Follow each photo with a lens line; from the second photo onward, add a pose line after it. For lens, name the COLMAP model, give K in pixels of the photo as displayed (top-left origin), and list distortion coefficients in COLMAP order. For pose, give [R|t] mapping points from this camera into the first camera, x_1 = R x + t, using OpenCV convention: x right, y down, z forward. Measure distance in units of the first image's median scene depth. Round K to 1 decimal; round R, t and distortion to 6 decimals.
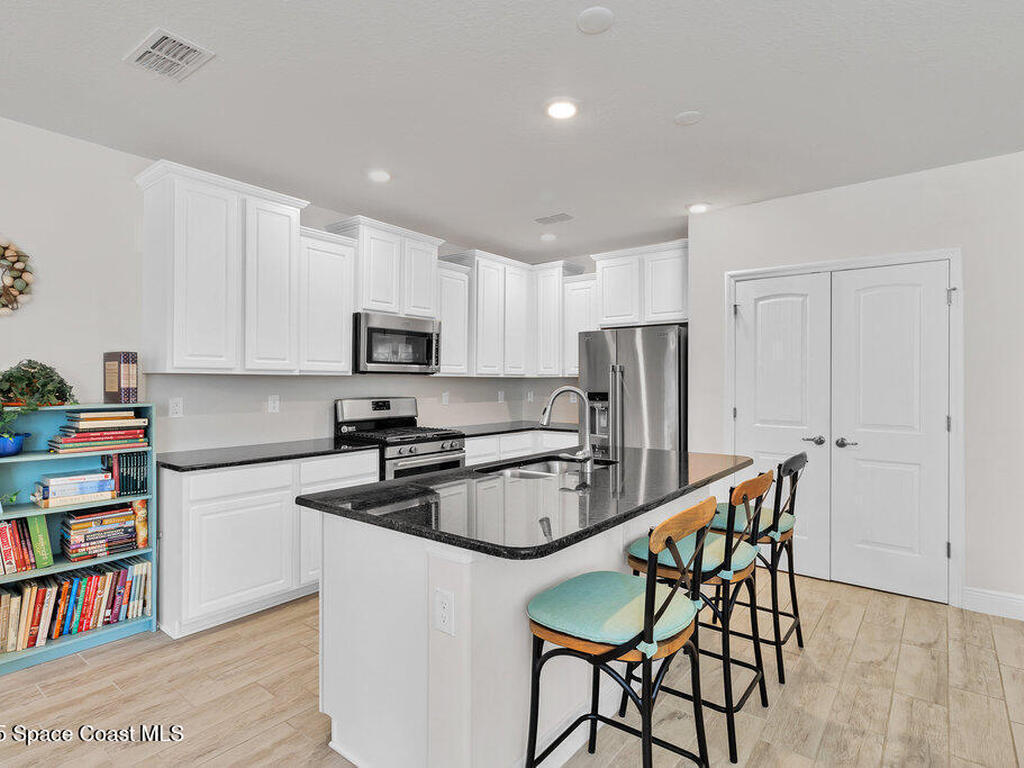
lens RADIAL K [[547.8, 0, 512.0], [0, 547.8, 384.0], [0, 0, 1]] dist [0.003754, 0.001491]
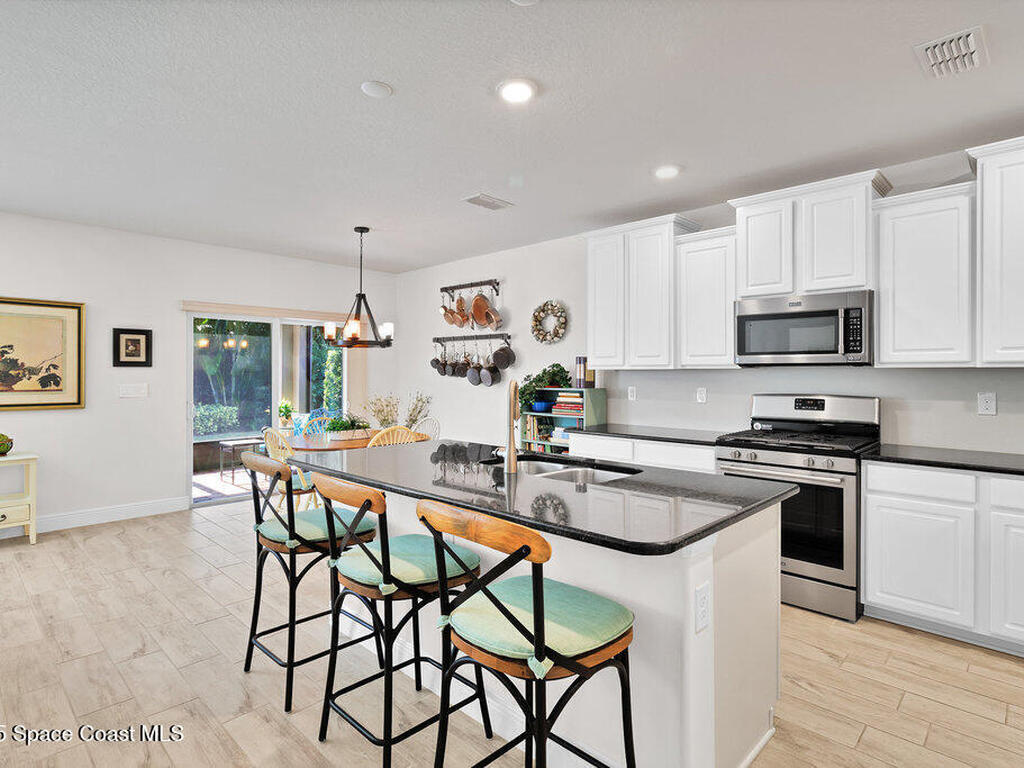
lens RADIAL K [[547.8, 0, 512.0], [0, 547.8, 384.0], [0, 0, 1]] dist [0.003754, 0.001491]
pose [[-0.100757, 0.015569, -0.994789, 0.670803], [-0.006271, 0.999848, 0.016284, -0.001966], [0.994891, 0.007879, -0.100644, 0.684801]]
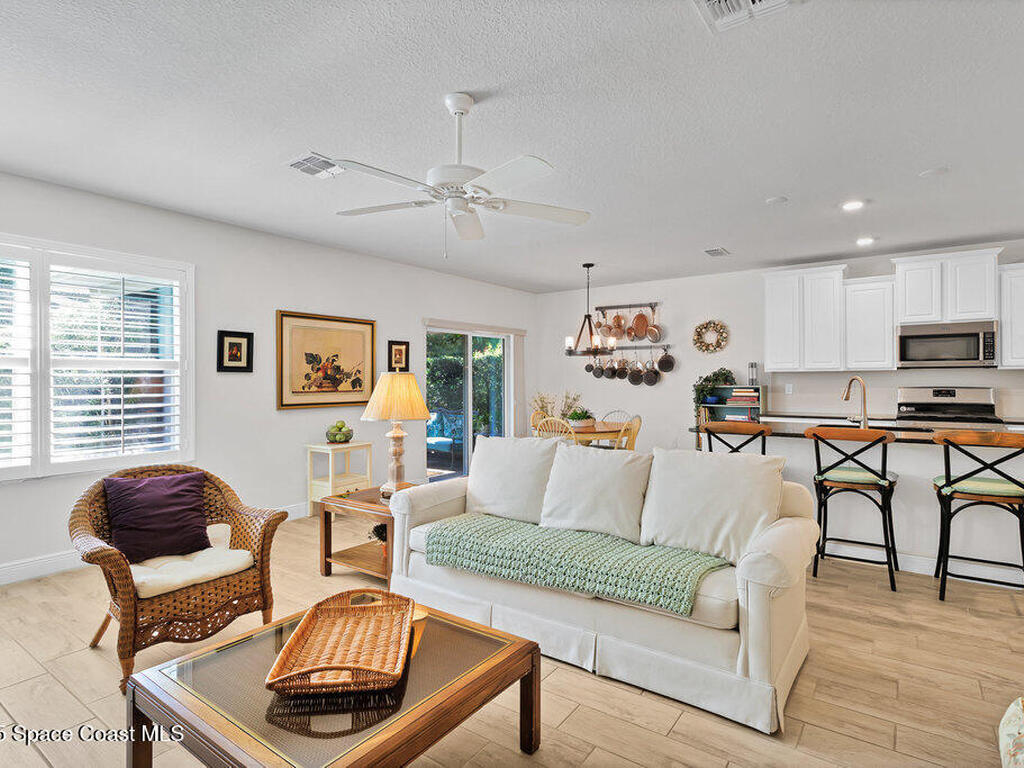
lens RADIAL K [[547.8, 0, 512.0], [0, 547.8, 384.0], [0, 0, 1]] dist [0.003754, 0.001491]
pose [[0.039085, 0.006161, -0.999217, 1.057947], [0.000994, 0.999980, 0.006205, 0.009783], [0.999235, -0.001236, 0.039078, -0.046299]]
